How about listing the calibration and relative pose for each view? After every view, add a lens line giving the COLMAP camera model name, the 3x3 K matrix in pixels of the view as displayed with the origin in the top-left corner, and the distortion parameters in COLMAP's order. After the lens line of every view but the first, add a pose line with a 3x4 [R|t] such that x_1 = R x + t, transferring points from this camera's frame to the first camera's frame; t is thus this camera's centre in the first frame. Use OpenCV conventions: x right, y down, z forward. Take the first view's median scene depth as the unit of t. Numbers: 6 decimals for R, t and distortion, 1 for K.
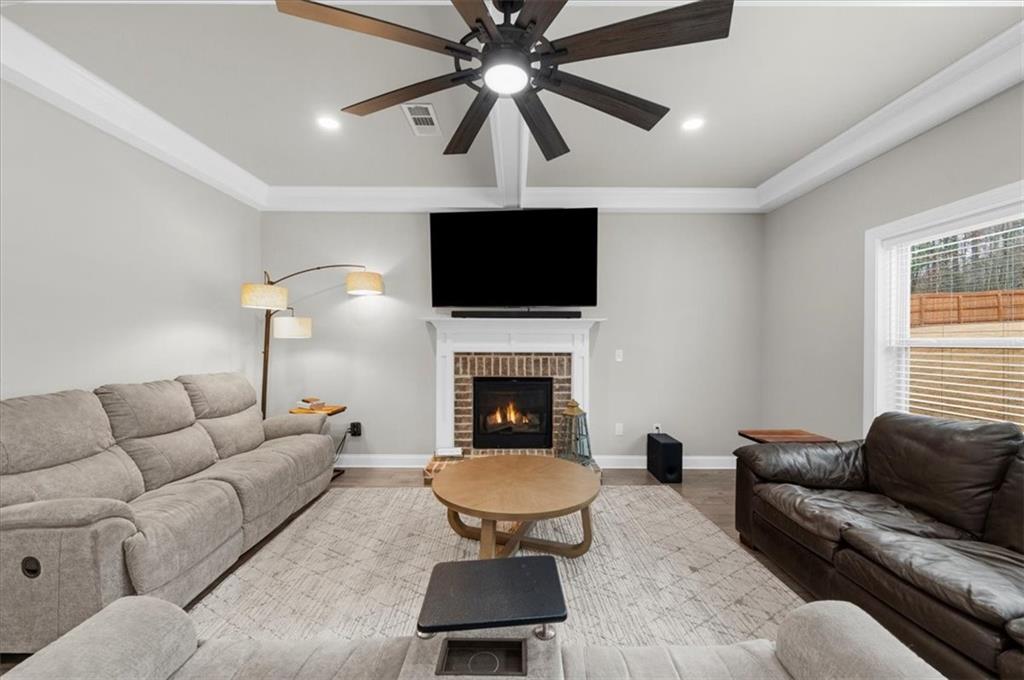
lens RADIAL K [[402.6, 0, 512.7], [0, 402.6, 342.8], [0, 0, 1]] dist [-0.002669, 0.000198]
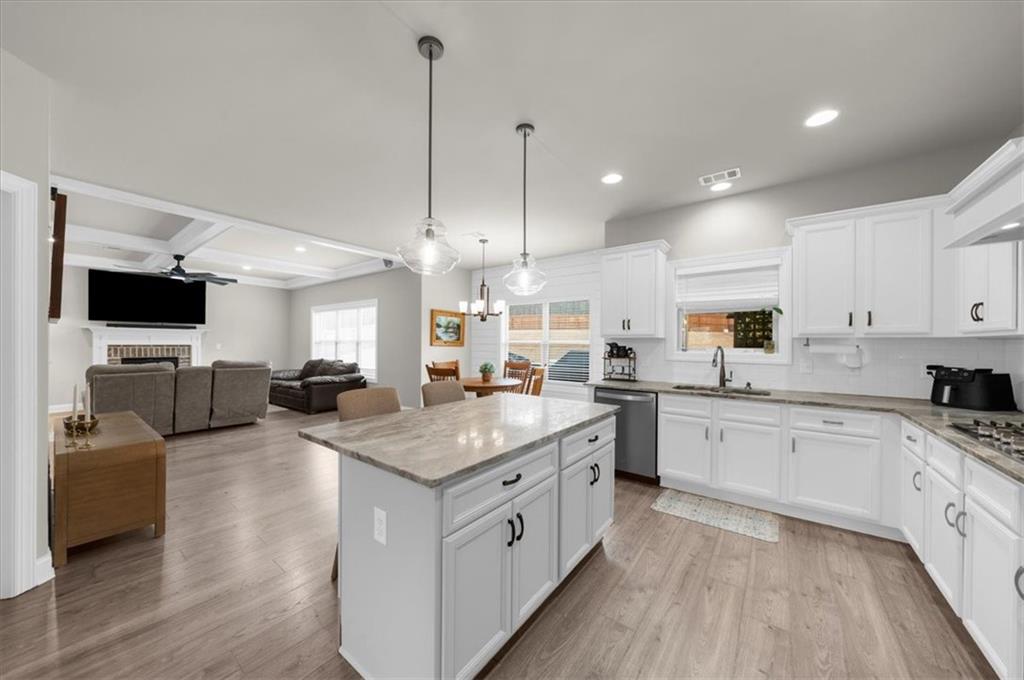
lens RADIAL K [[356.1, 0, 506.4], [0, 356.1, 341.1], [0, 0, 1]] dist [0.008586, -0.000084]
pose [[0.611116, 0.002396, 0.791537, -0.336236], [-0.000929, 0.999997, -0.002309, 0.006420], [-0.791540, 0.000676, 0.611117, -1.499479]]
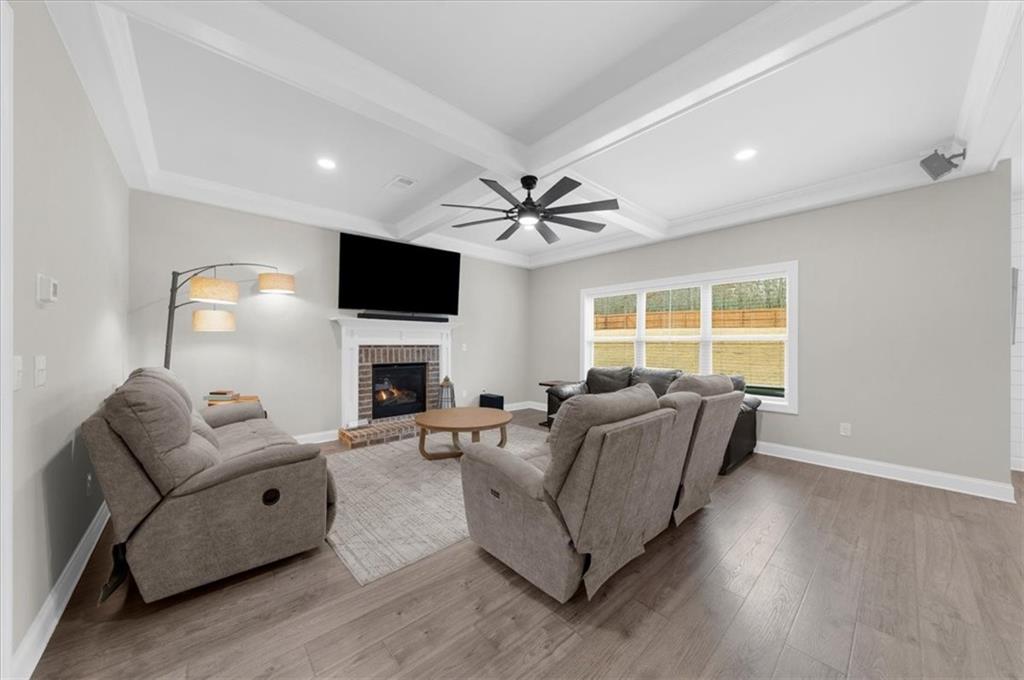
lens RADIAL K [[356.1, 0, 523.0], [0, 356.1, 343.2], [0, 0, 1]] dist [0.008586, -0.000084]
pose [[0.729172, -0.000237, 0.684331, -0.535260], [-0.000536, 0.999999, 0.000918, 0.015572], [-0.684330, -0.001036, 0.729171, -0.174527]]
